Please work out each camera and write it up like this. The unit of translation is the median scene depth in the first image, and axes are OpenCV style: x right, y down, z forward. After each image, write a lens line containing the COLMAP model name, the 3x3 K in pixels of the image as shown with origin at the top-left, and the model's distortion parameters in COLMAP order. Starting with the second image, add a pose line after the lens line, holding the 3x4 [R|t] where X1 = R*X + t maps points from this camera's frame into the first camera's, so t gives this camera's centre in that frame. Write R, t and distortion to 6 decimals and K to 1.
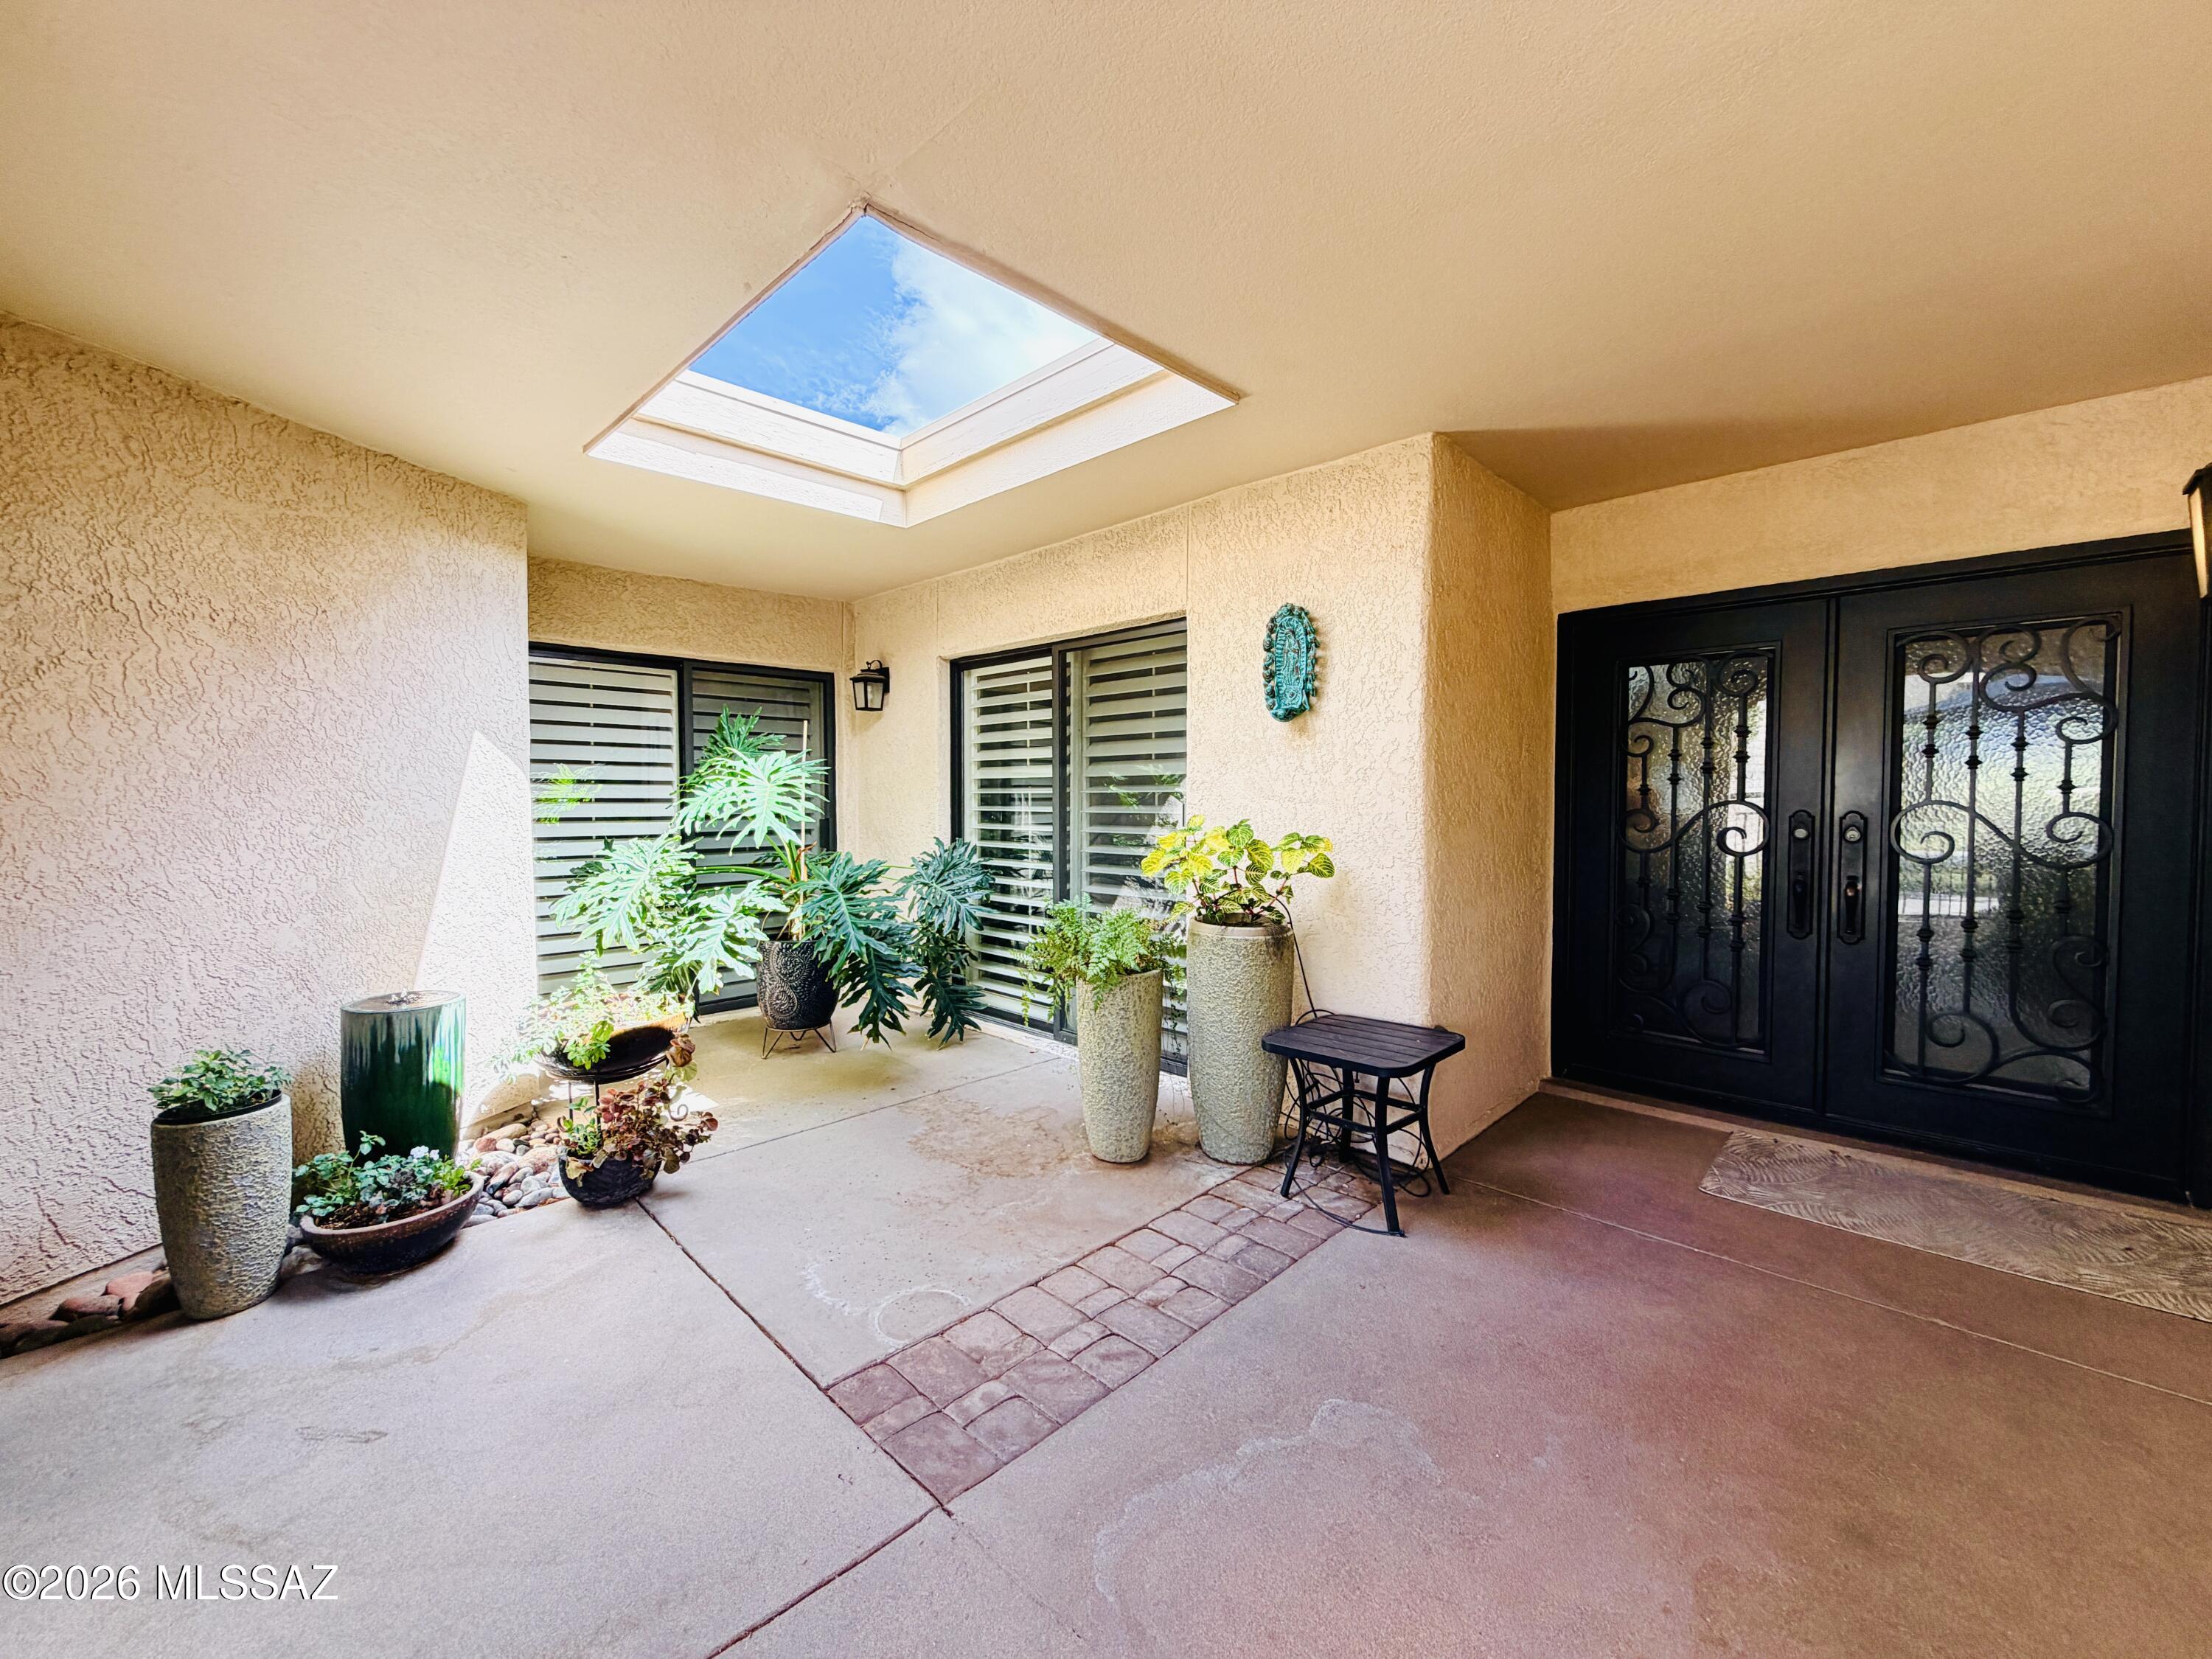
lens RADIAL K [[882.0, 0, 1102.9], [0, 882.0, 827.7], [0, 0, 1]] dist [-0.000392, 0.000423]
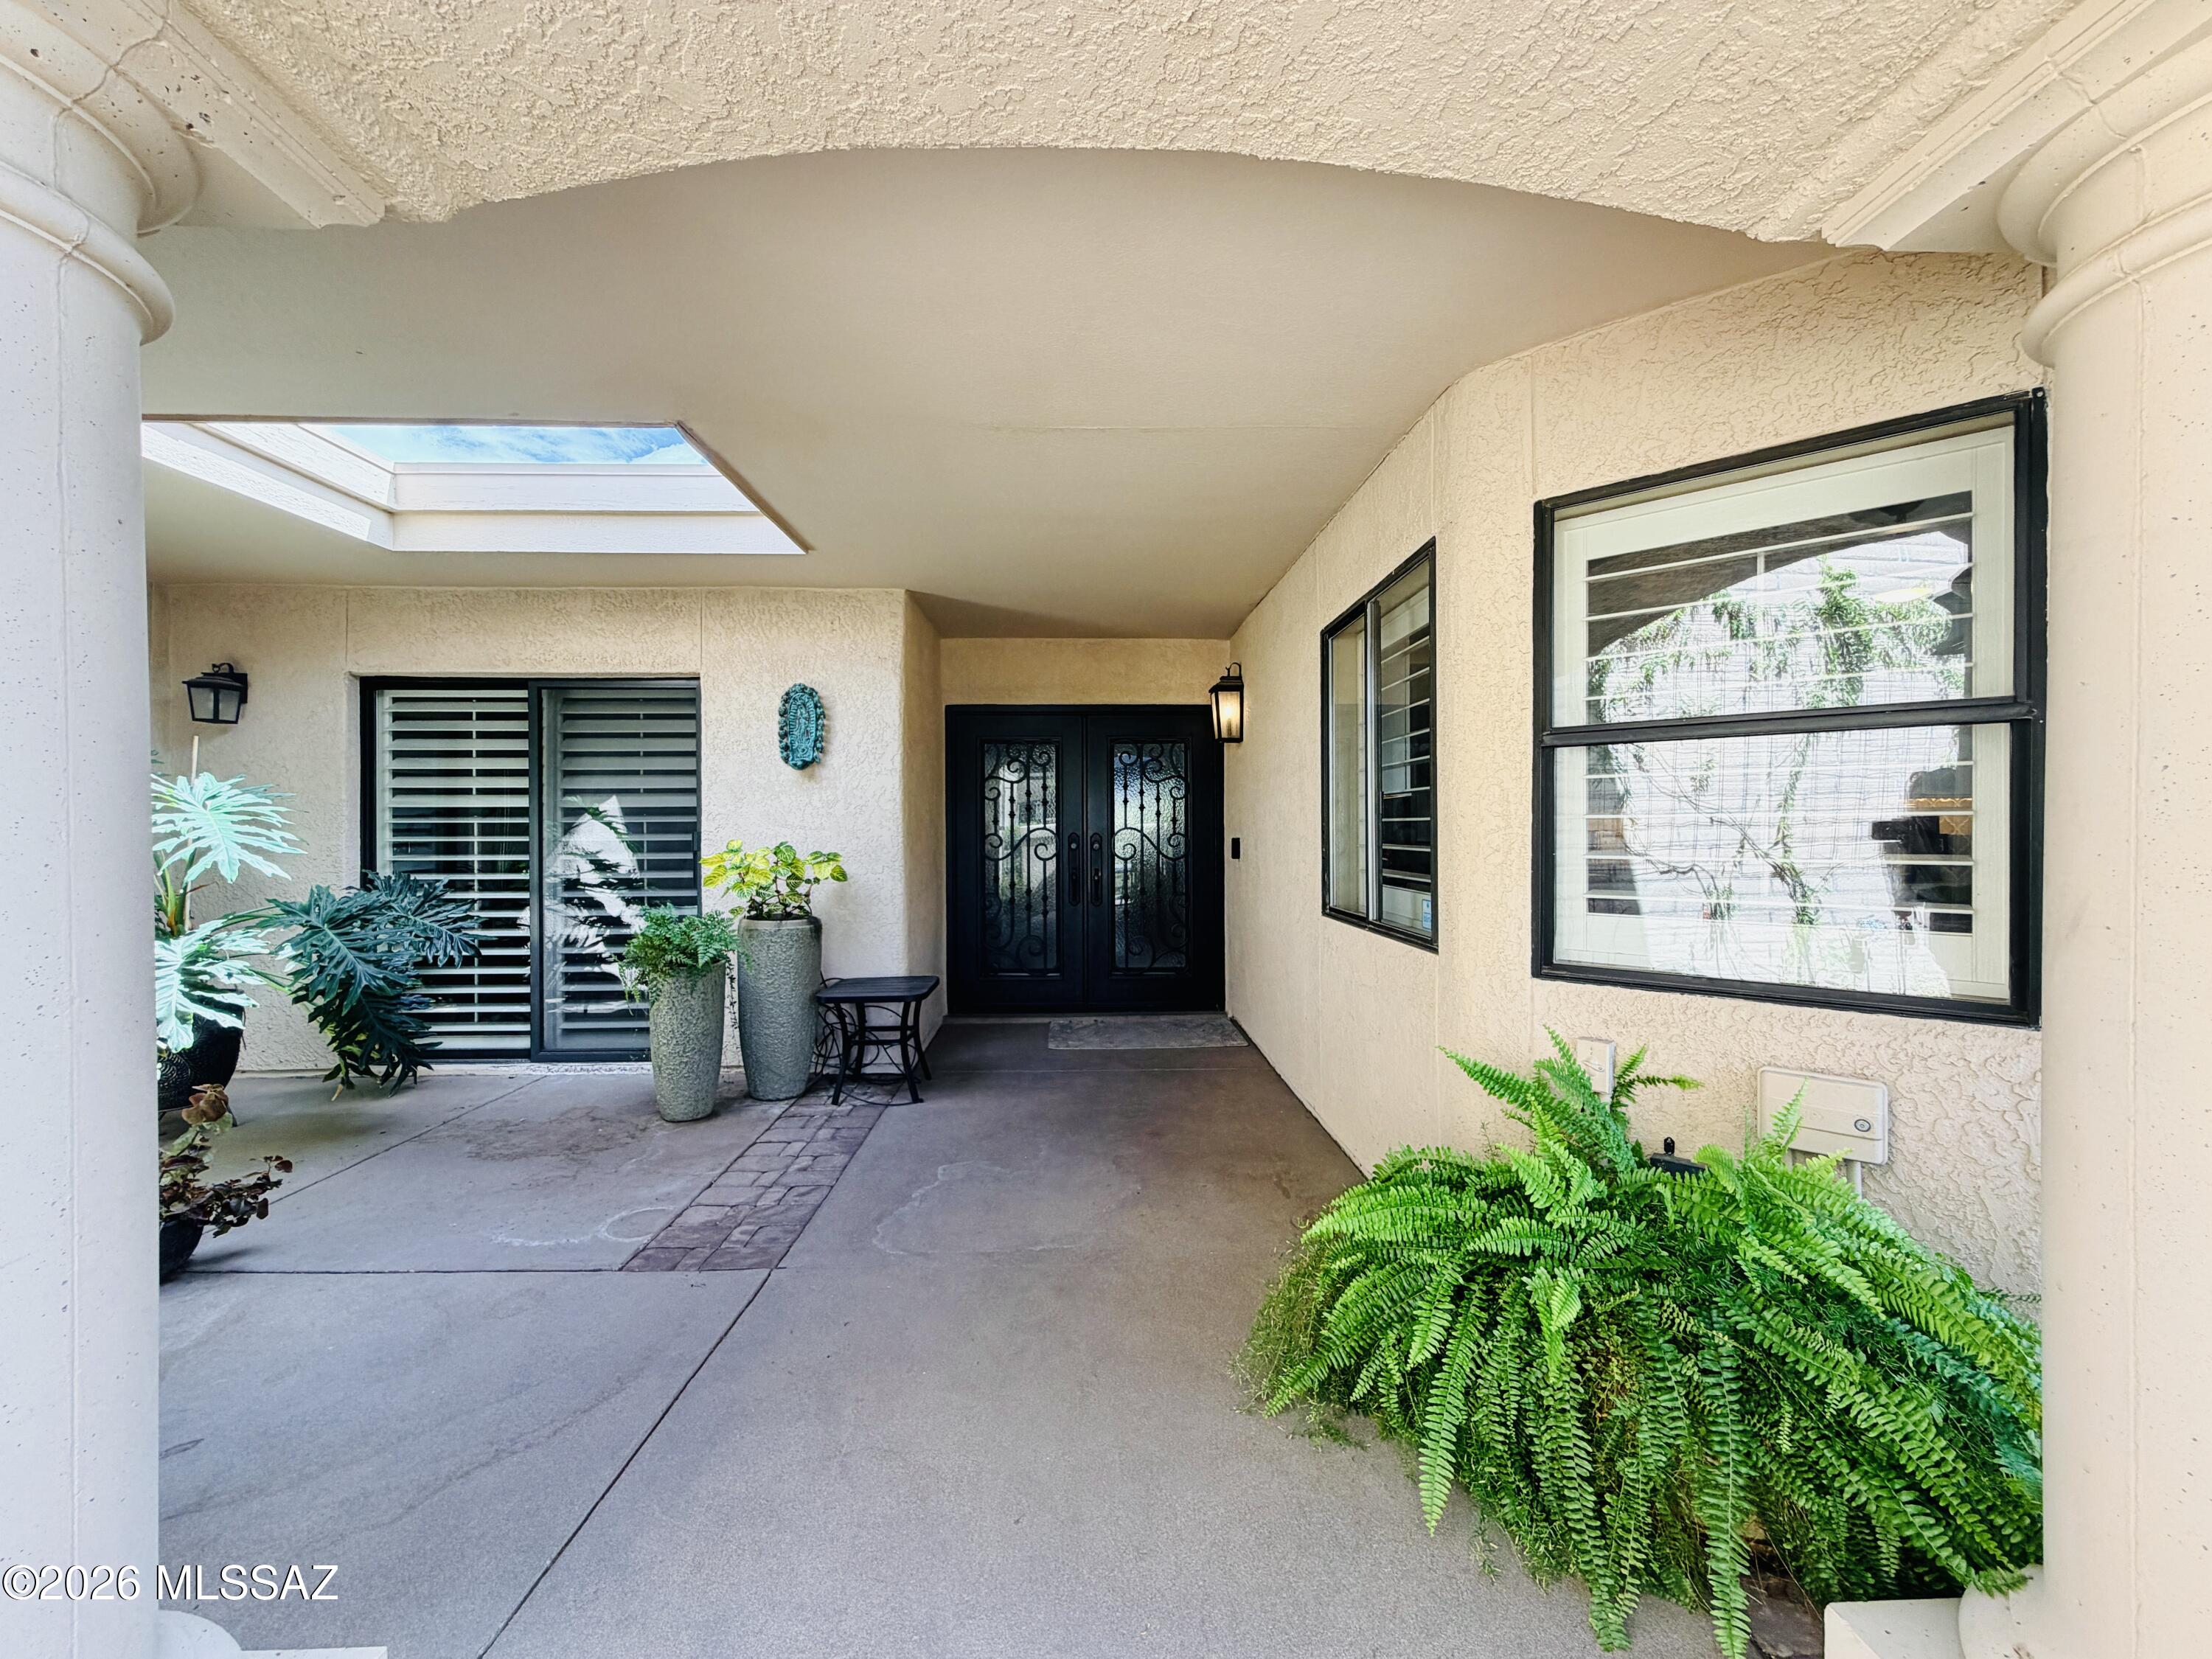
lens RADIAL K [[882.0, 0, 1108.1], [0, 882.0, 826.5], [0, 0, 1]] dist [-0.000392, 0.000423]
pose [[0.690704, -0.001445, 0.723136, -0.449344], [0.028658, 0.999267, -0.025376, 0.014896], [-0.722569, 0.038251, 0.690240, -0.276118]]
